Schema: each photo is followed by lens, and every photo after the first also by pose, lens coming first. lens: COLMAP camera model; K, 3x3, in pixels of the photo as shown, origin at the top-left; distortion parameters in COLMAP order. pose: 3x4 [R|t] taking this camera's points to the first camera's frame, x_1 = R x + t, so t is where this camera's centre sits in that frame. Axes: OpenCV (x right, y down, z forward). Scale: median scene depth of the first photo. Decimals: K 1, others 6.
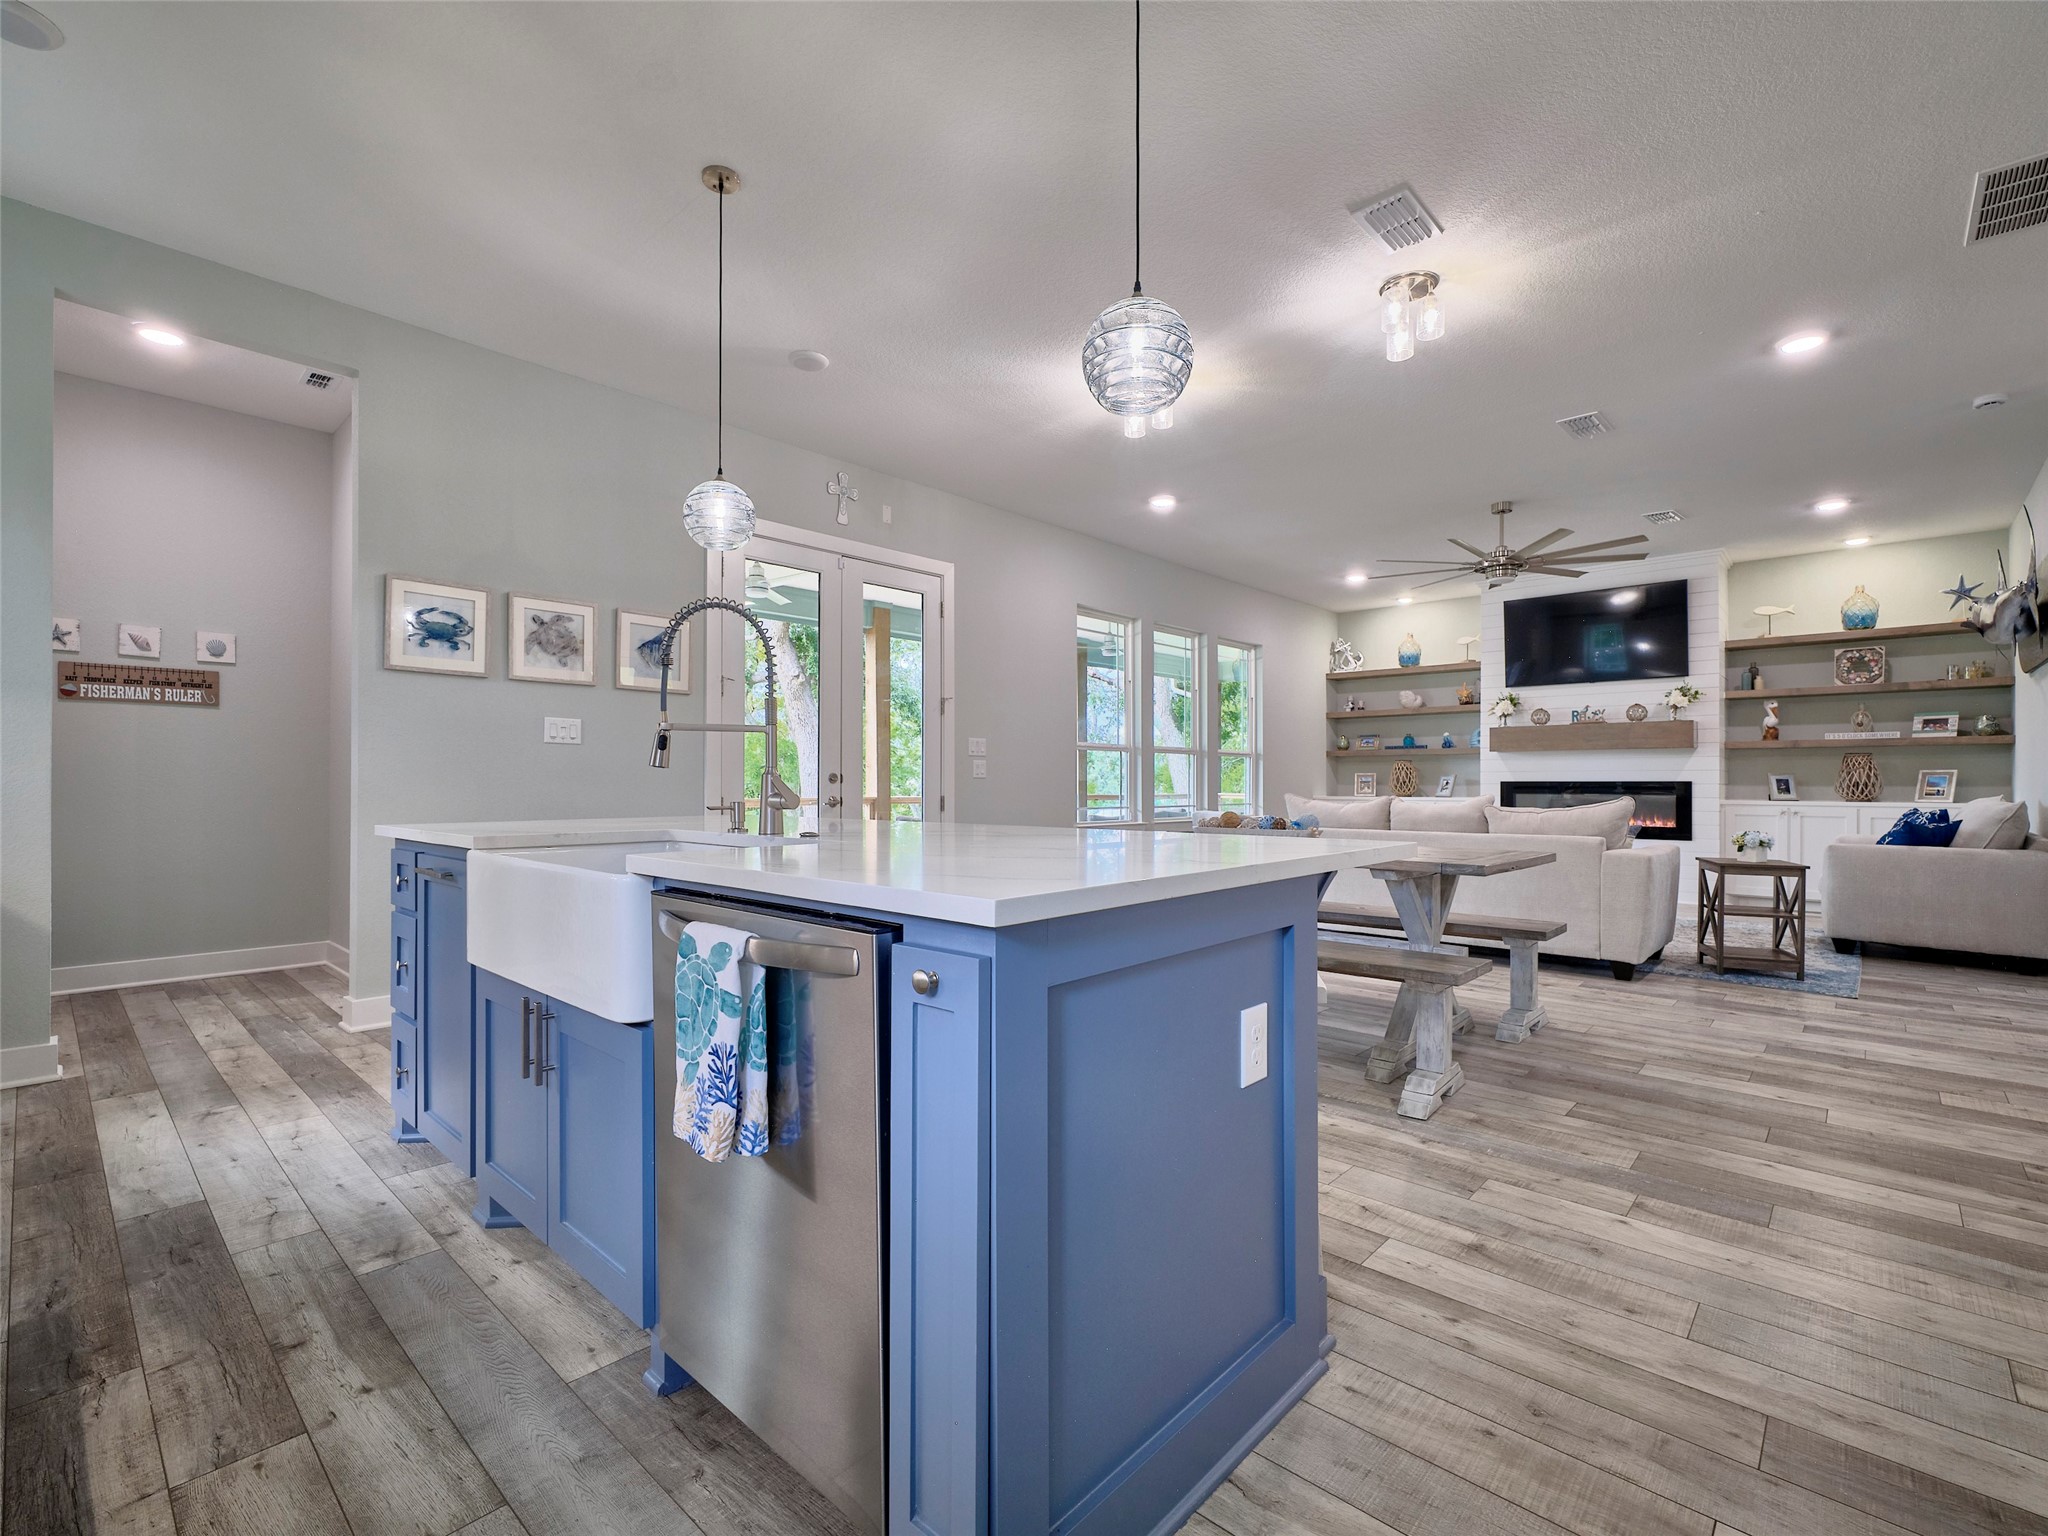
lens RADIAL K [[928.4, 0, 1019.3], [0, 928.4, 779.7], [0, 0, 1]] dist [-0.005095, 0.002315]
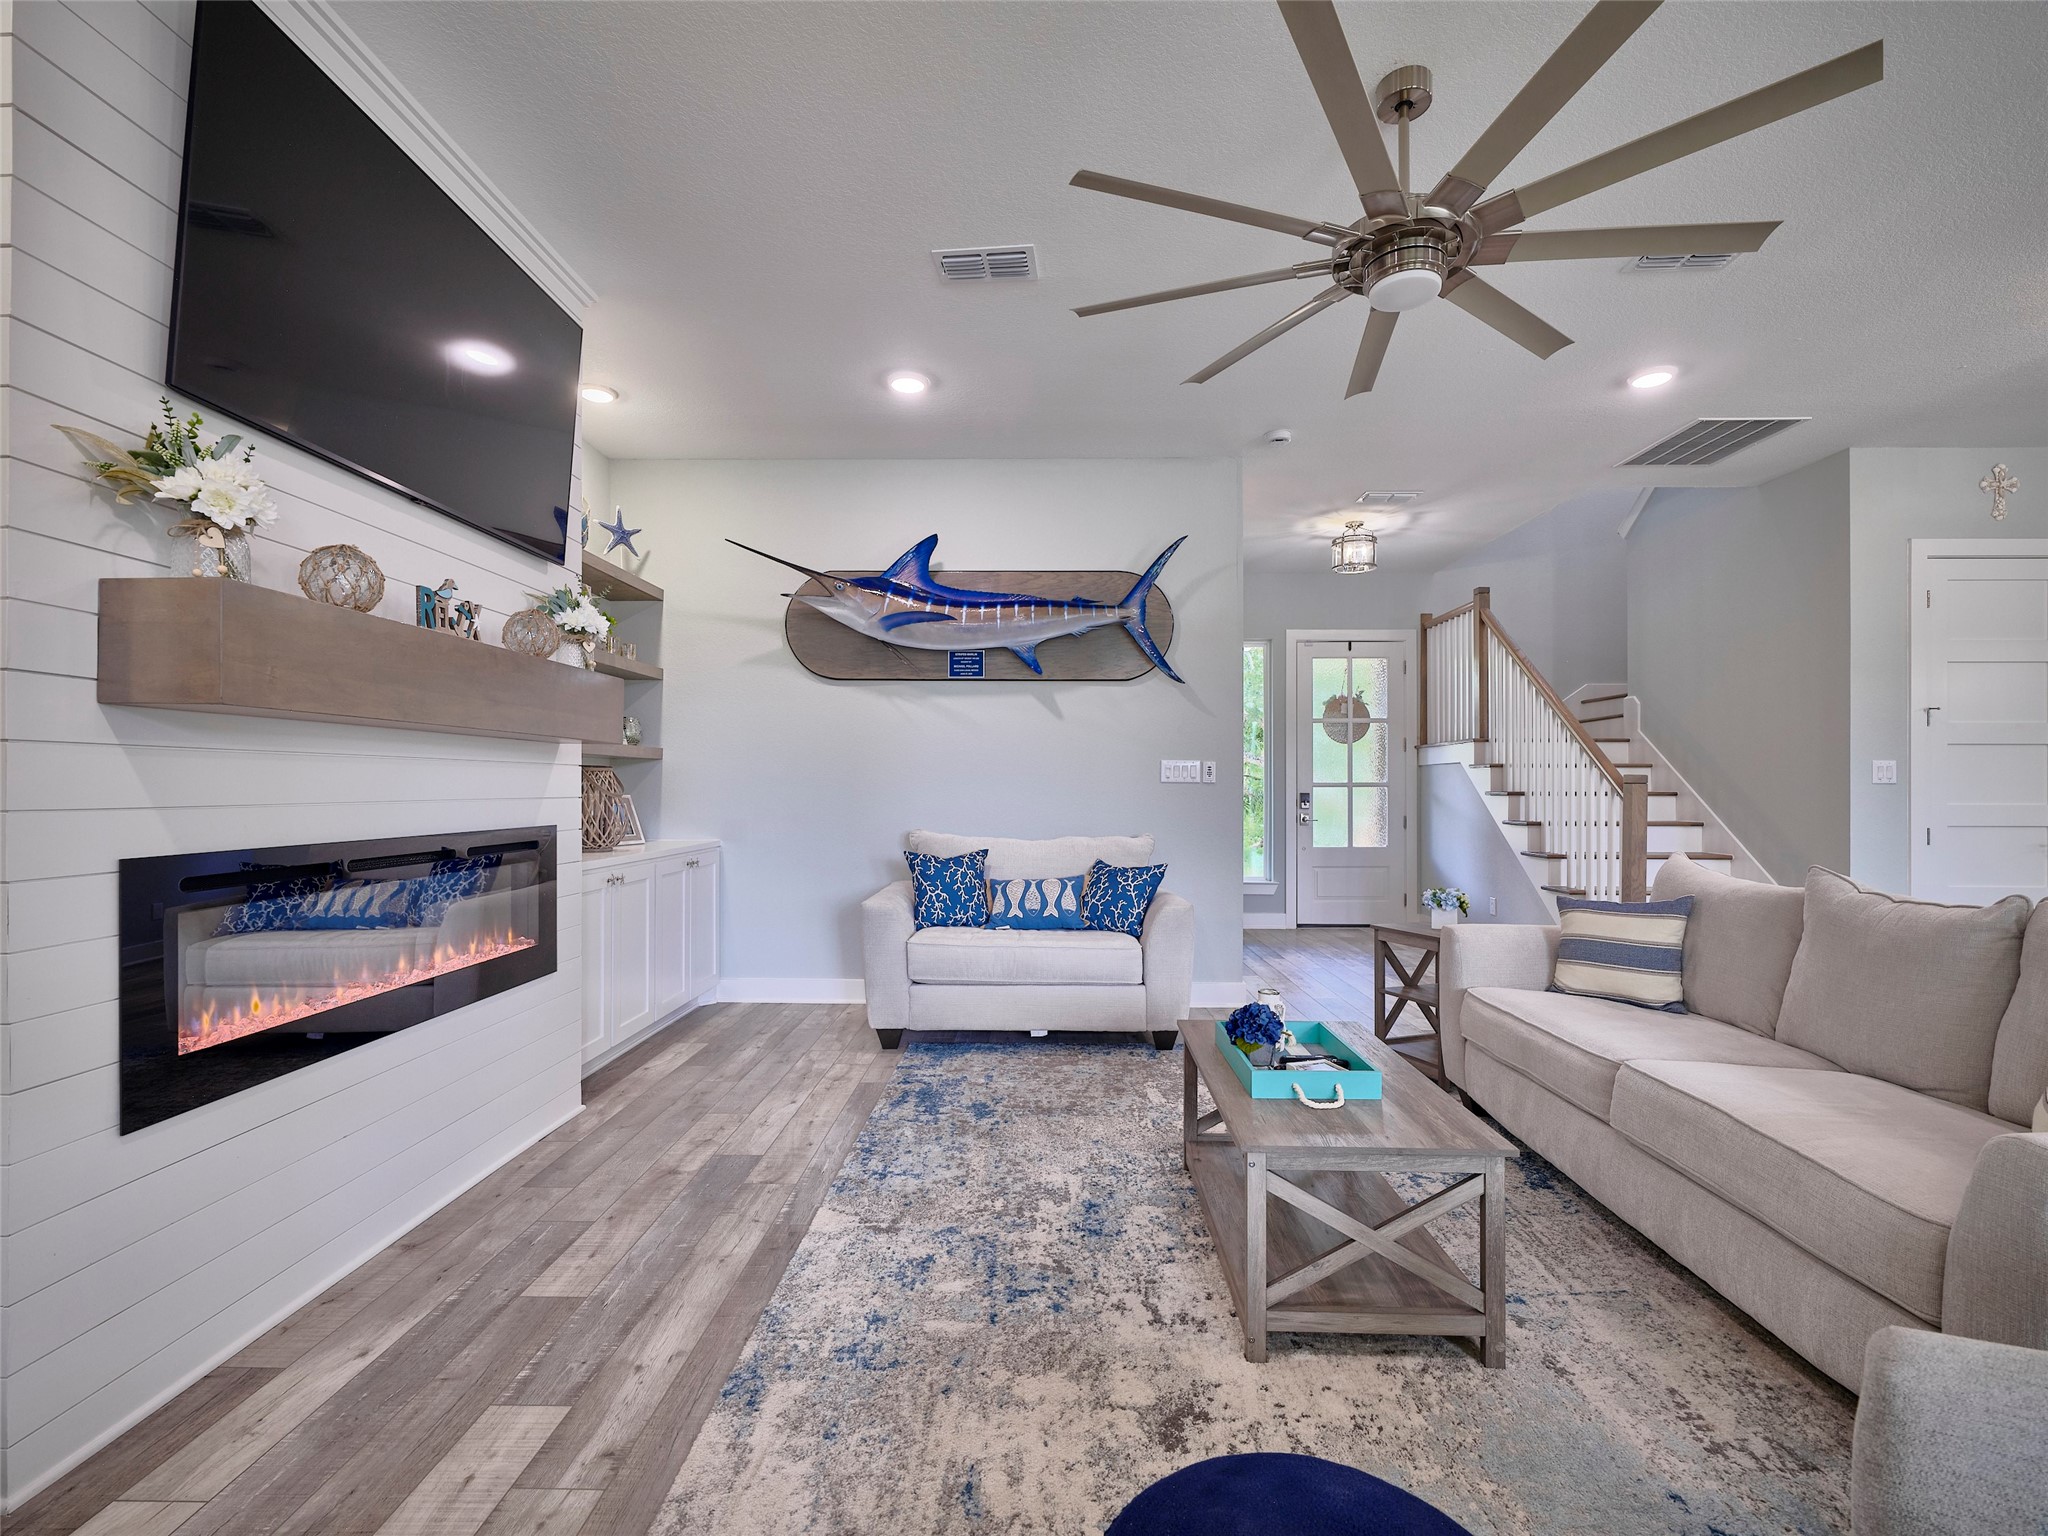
lens RADIAL K [[928.4, 0, 1020.3], [0, 928.4, 779.4], [0, 0, 1]] dist [-0.005095, 0.002315]
pose [[-0.663729, 0.003133, 0.747967, 0.541037], [-0.006207, 0.999934, -0.009697, -0.028636], [-0.747947, -0.011079, -0.663666, 2.101286]]
